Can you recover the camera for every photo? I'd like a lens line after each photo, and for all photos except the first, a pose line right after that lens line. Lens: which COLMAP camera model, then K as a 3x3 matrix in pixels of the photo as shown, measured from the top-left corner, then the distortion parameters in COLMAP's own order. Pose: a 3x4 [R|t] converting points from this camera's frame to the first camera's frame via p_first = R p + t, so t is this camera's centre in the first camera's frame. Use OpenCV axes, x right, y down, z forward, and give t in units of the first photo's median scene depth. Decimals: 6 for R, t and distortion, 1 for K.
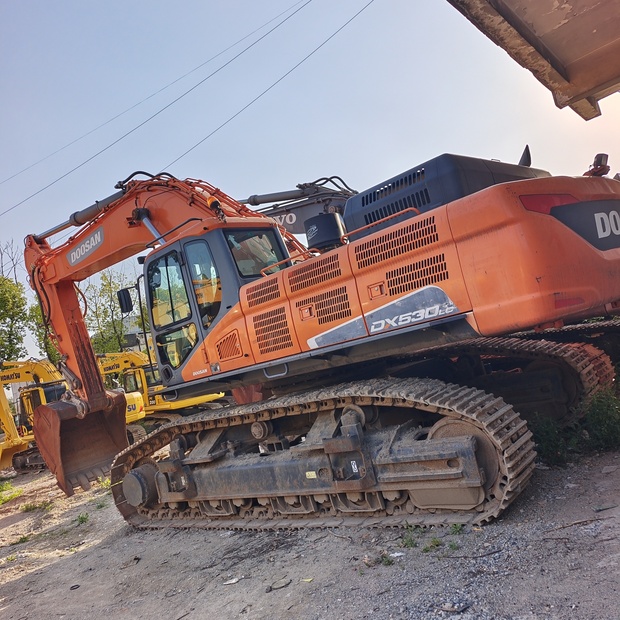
lens RADIAL K [[561.3, 0, 311.3], [0, 561.3, 314.1], [0, 0, 1]] dist [0.036012, 0.000000]
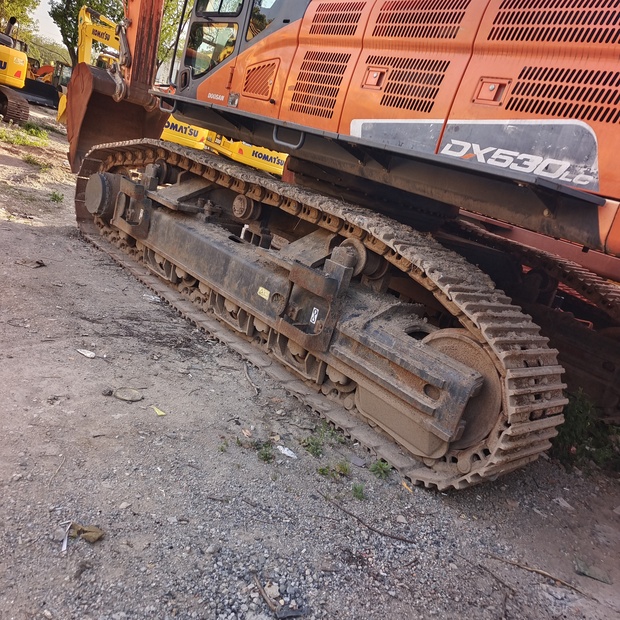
lens RADIAL K [[561.3, 0, 314.3], [0, 561.3, 308.5], [0, 0, 1]] dist [0.036012, 0.000000]
pose [[0.849272, 0.527648, -0.018003, 0.071696], [-0.496300, 0.809517, 0.313637, 0.036050], [0.180064, -0.257429, 0.949372, 0.284023]]
